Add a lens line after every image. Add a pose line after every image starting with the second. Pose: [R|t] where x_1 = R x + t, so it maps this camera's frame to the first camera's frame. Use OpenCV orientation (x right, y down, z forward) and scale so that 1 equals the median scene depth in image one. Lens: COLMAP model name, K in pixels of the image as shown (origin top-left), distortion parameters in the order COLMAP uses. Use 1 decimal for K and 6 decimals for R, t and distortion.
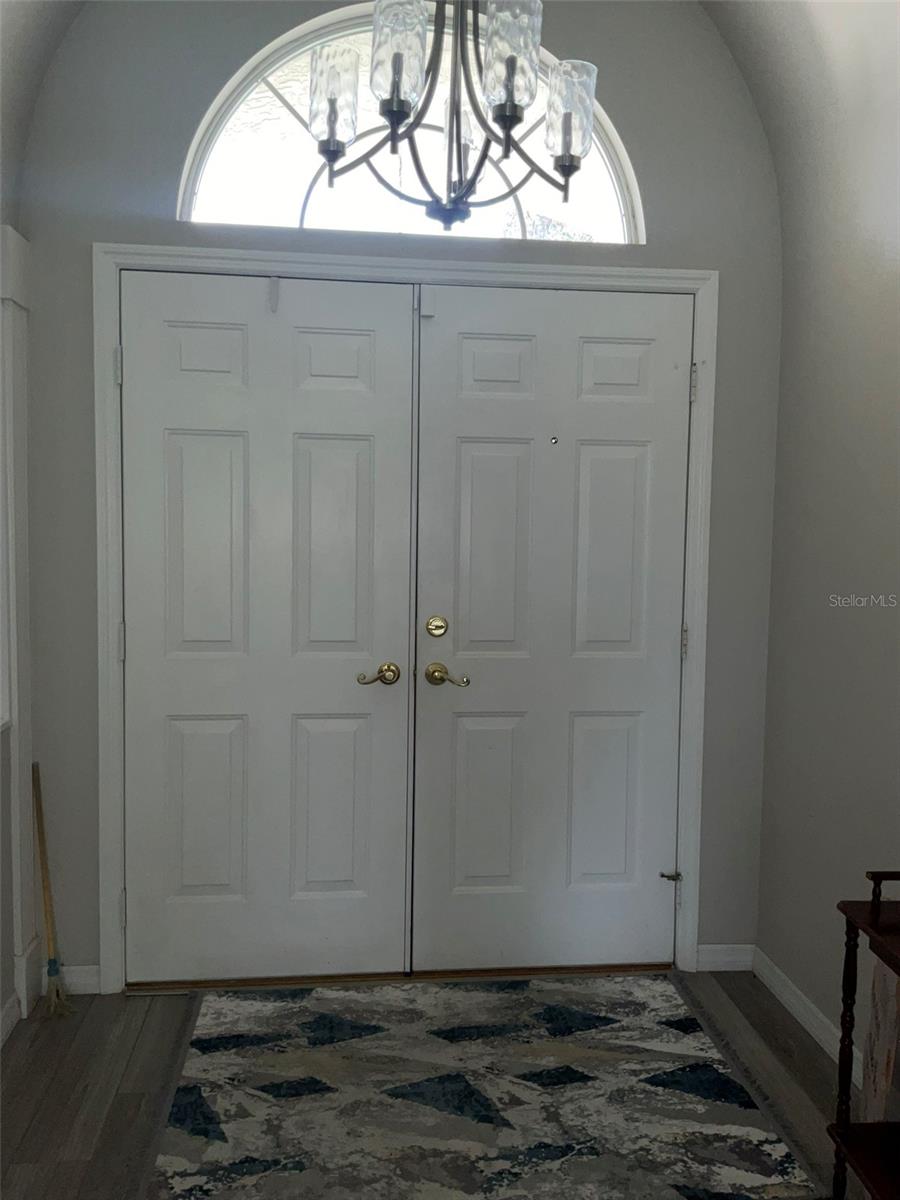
lens RADIAL K [[1007.4, 0, 447.8], [0, 1007.4, 581.8], [0, 0, 1]] dist [0.132131, -0.215135]
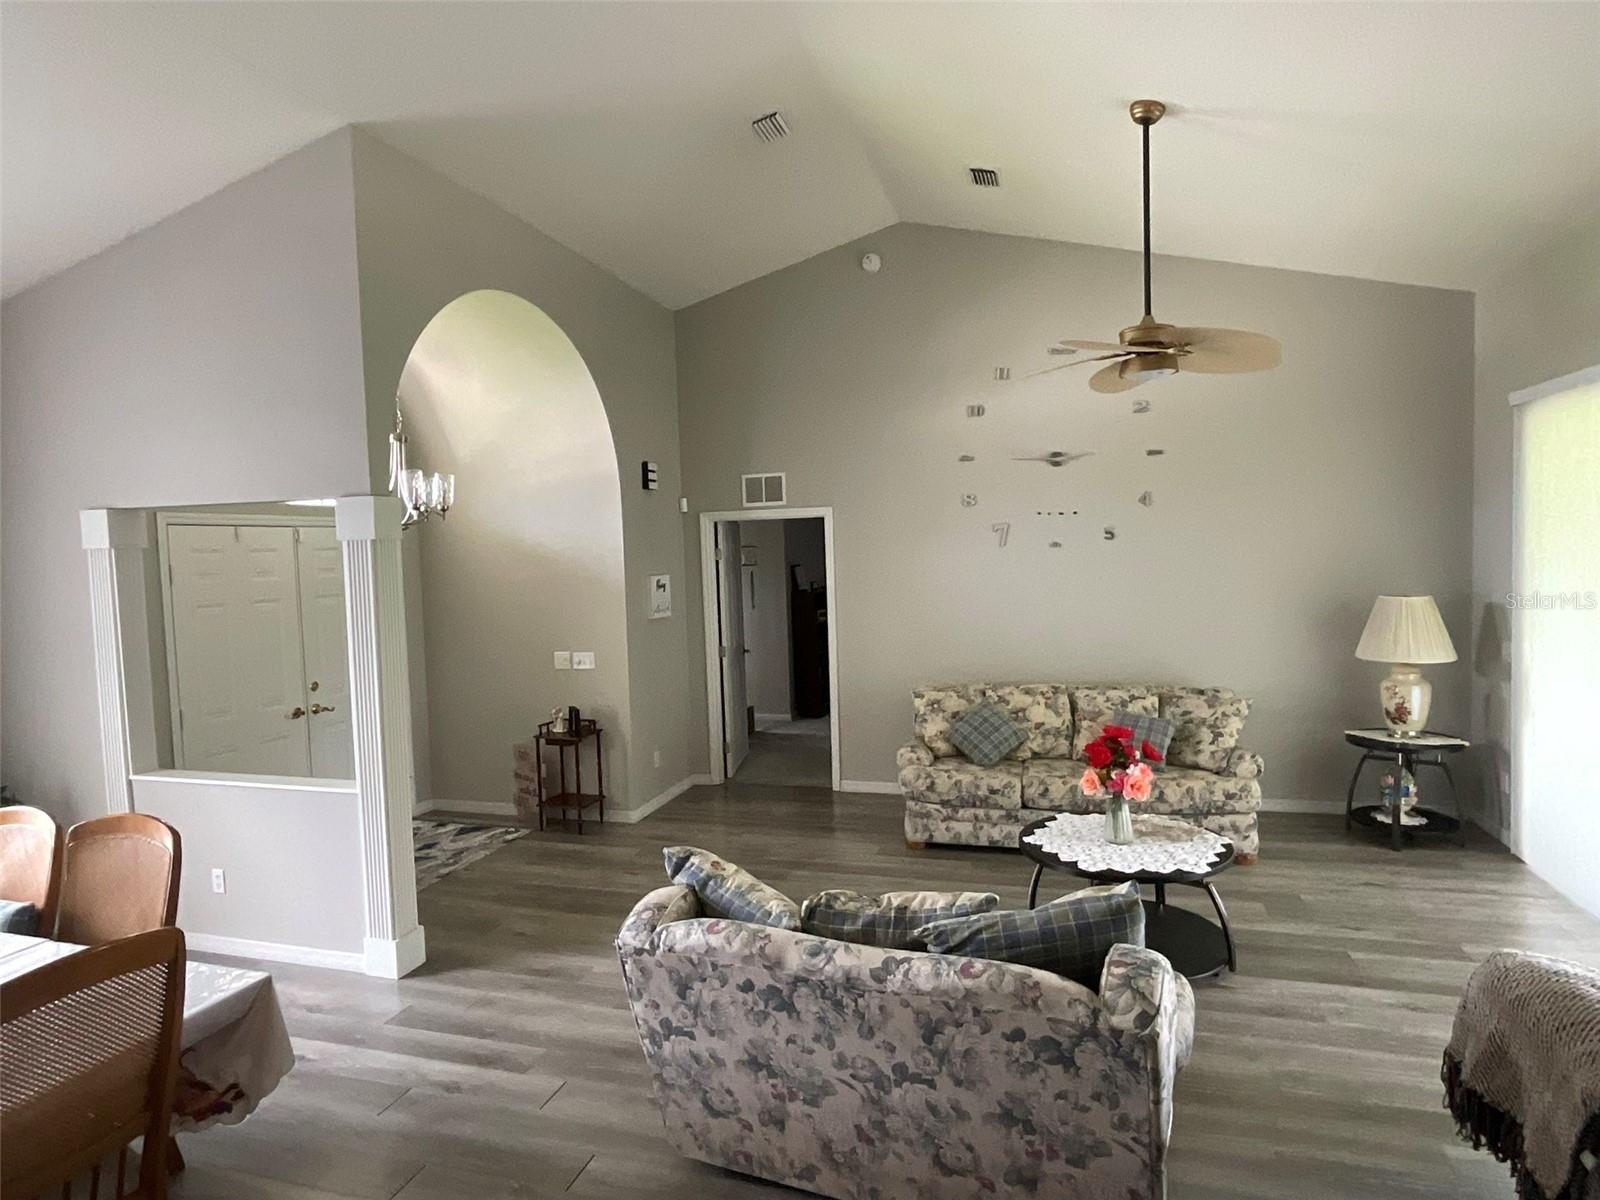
lens RADIAL K [[909.6, 0, 800.9], [0, 909.6, 603.2], [0, 0, 1]] dist [-0.006282, -0.001980]
pose [[0.392124, -0.084677, 0.916007, -1.419277], [0.099155, 0.993844, 0.049426, -0.130054], [-0.914553, 0.071445, 0.398107, -0.731729]]
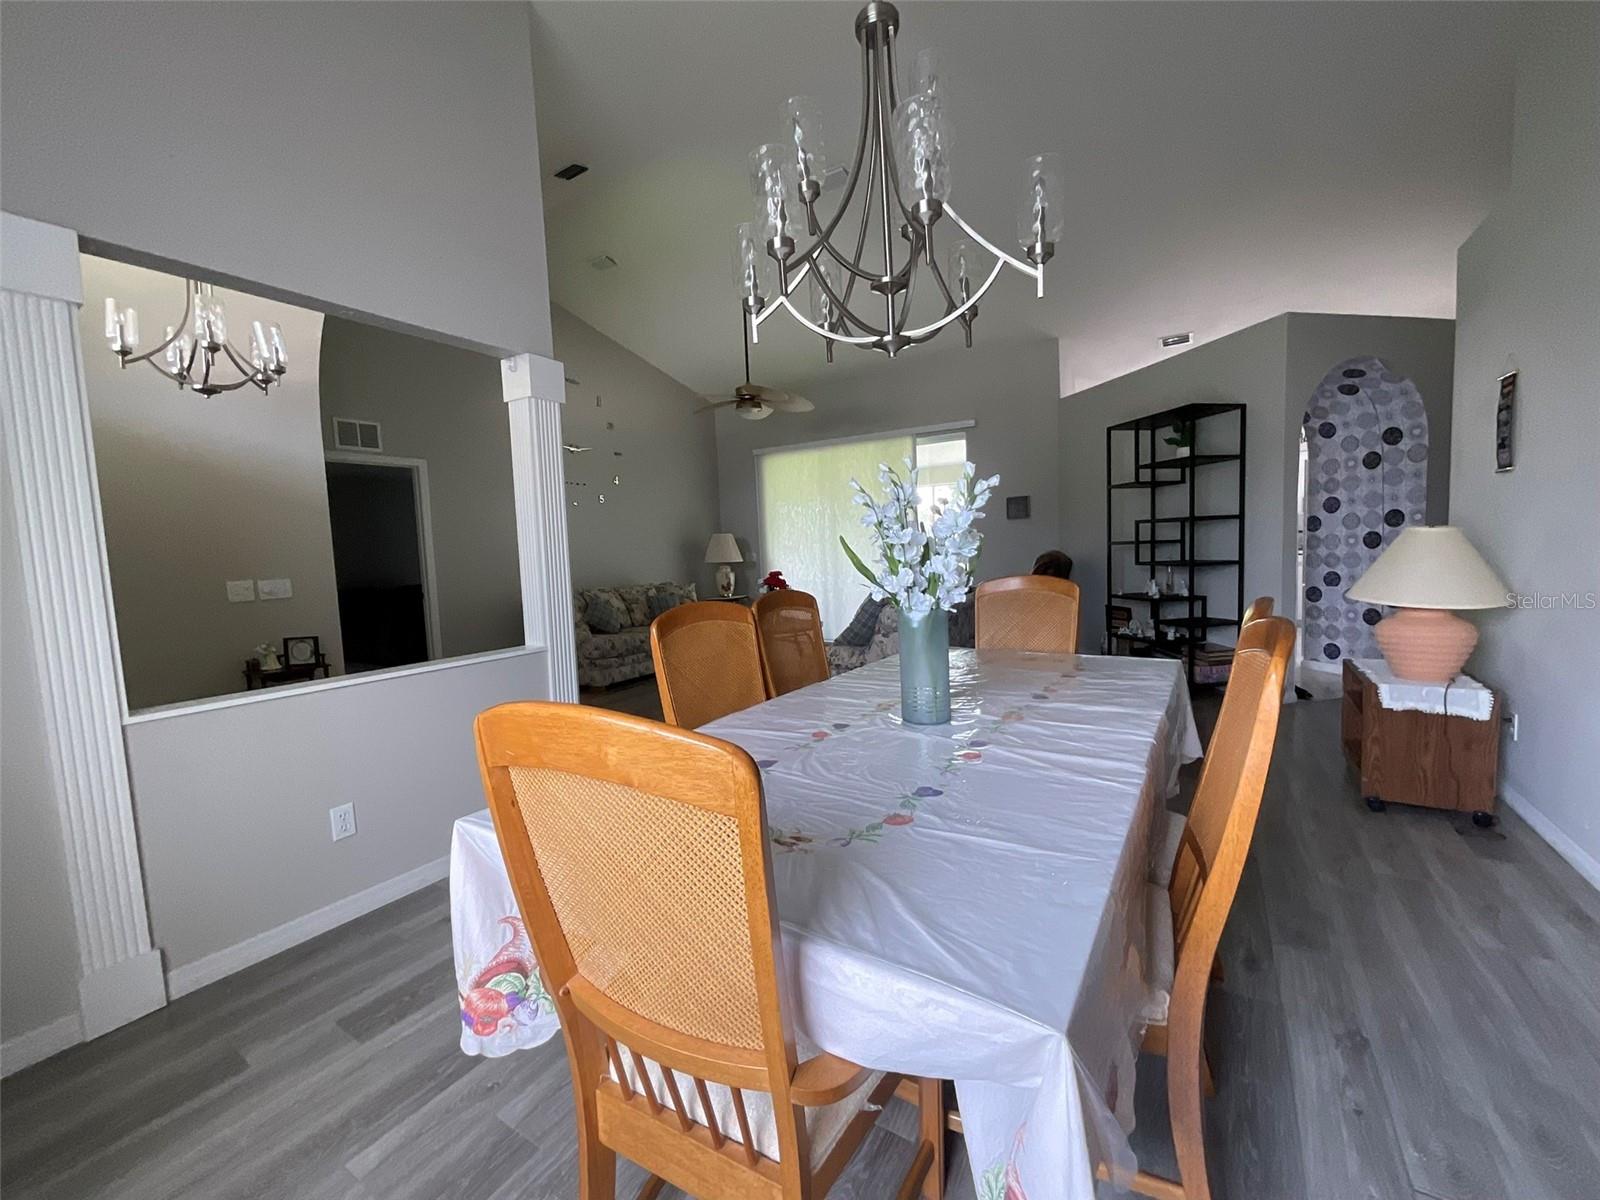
lens RADIAL K [[649.7, 0, 800.5], [0, 649.7, 600.5], [0, 0, 1]] dist [-0.008807, 0.006502]
pose [[-0.783810, -0.033001, 0.620124, -1.365585], [0.070937, 0.987293, 0.142202, -0.026620], [-0.616936, 0.155449, -0.771508, 1.033384]]
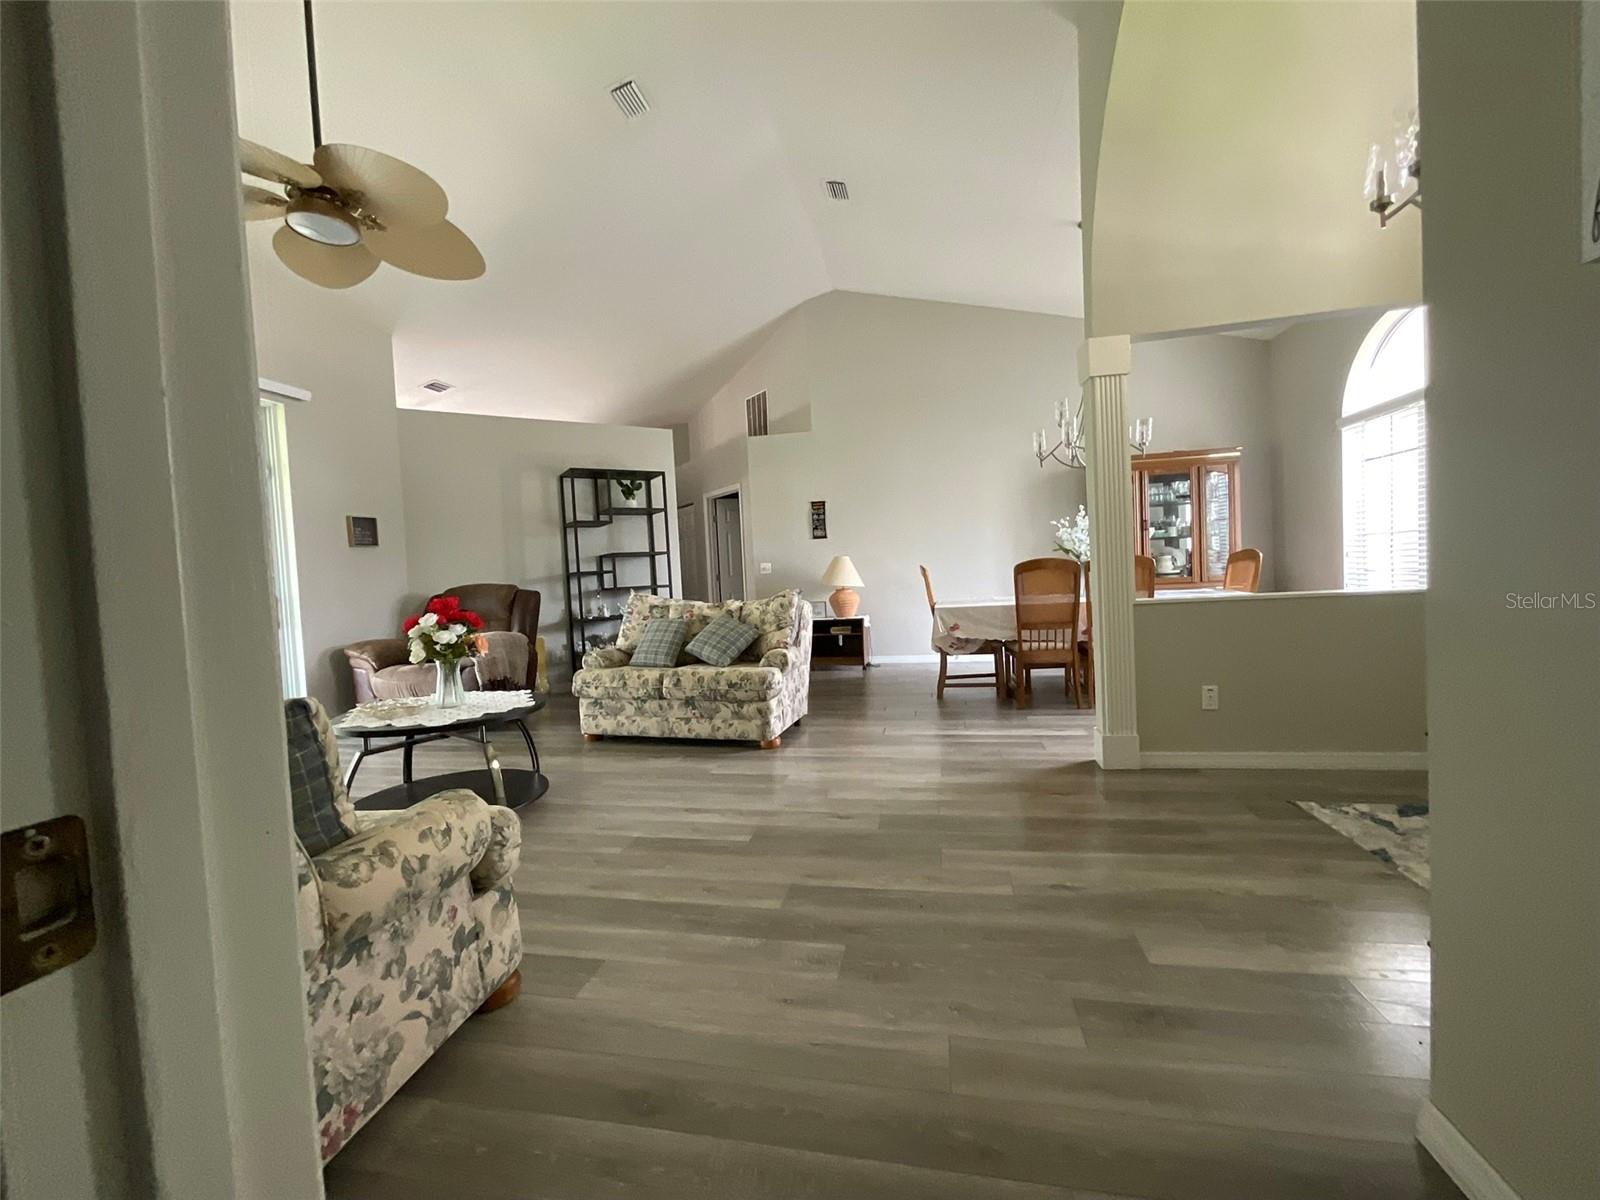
lens RADIAL K [[649.7, 0, 800.5], [0, 649.7, 600.5], [0, 0, 1]] dist [-0.008807, 0.006502]
pose [[-0.314684, 0.038519, -0.948415, 0.897493], [-0.018027, 0.998754, 0.046545, 0.122433], [0.949025, 0.031744, -0.313597, 0.304970]]
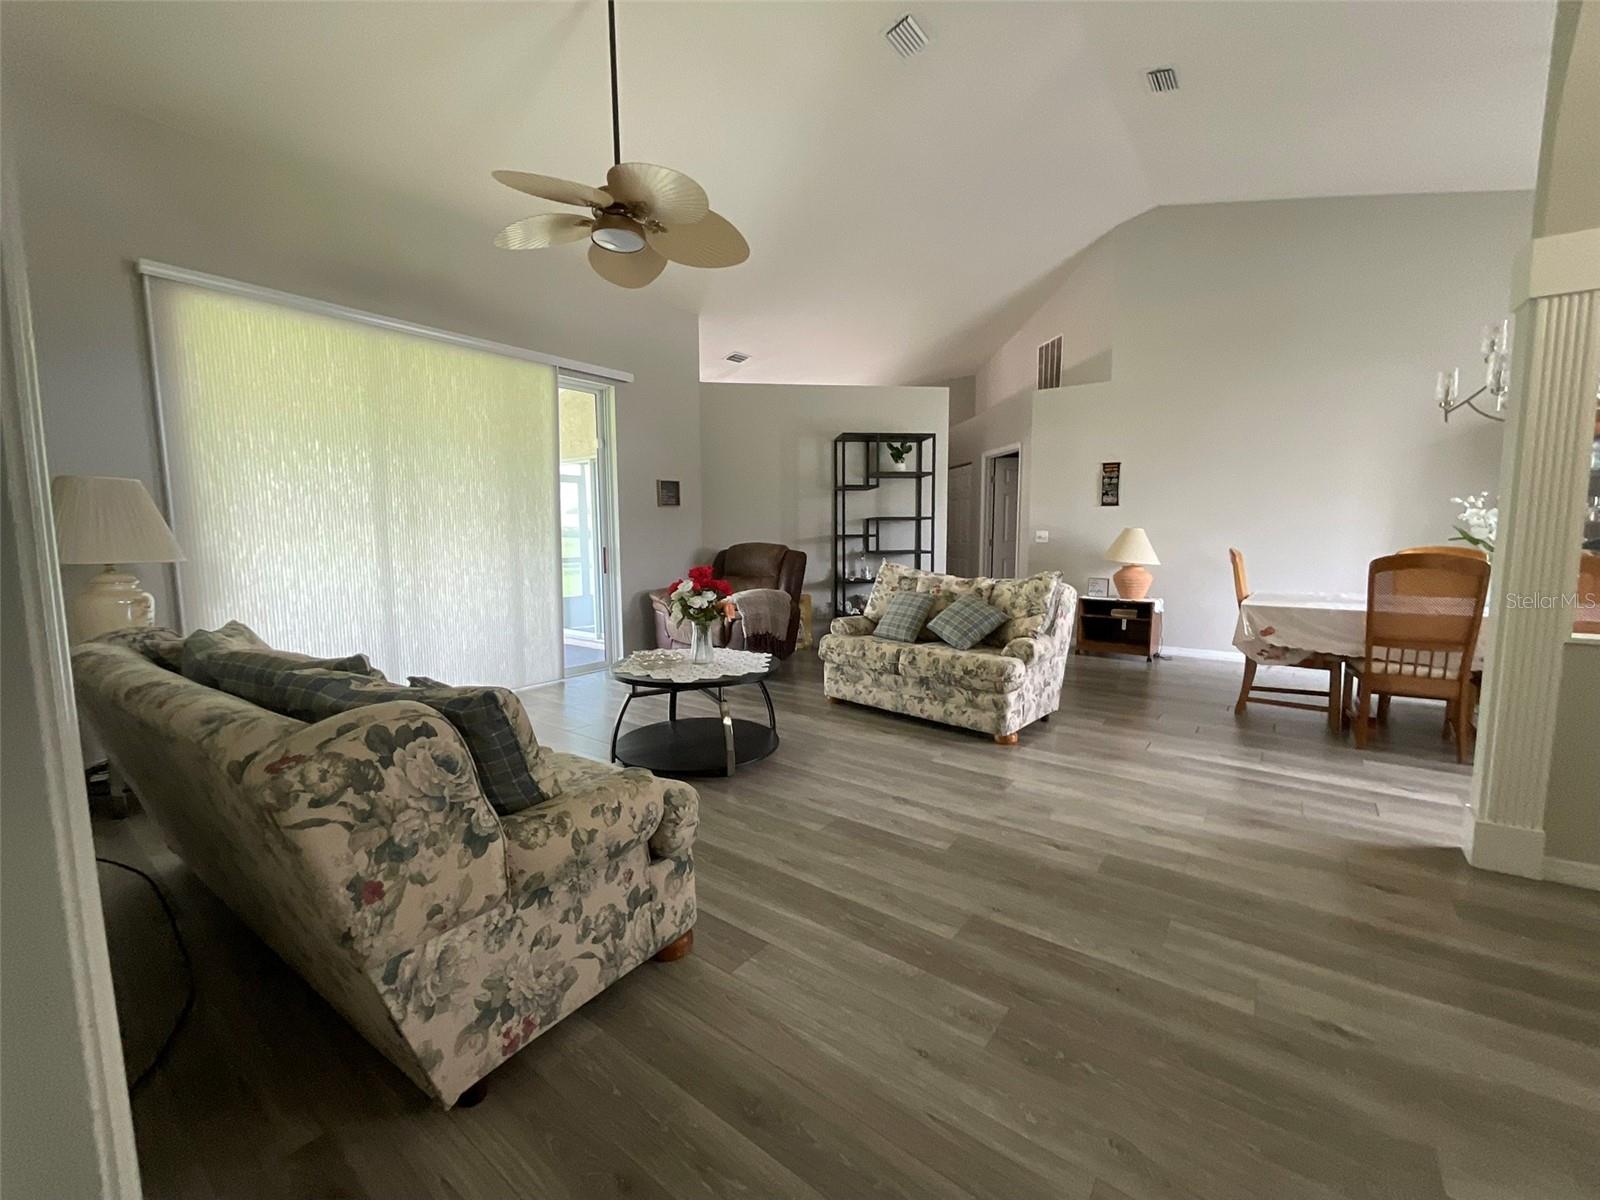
lens RADIAL K [[649.7, 0, 800.5], [0, 649.7, 600.5], [0, 0, 1]] dist [-0.008807, 0.006502]
pose [[-0.692120, 0.064054, -0.718935, 0.802270], [-0.052641, 0.988922, 0.138787, 0.064094], [0.719861, 0.133903, -0.681081, 0.367220]]
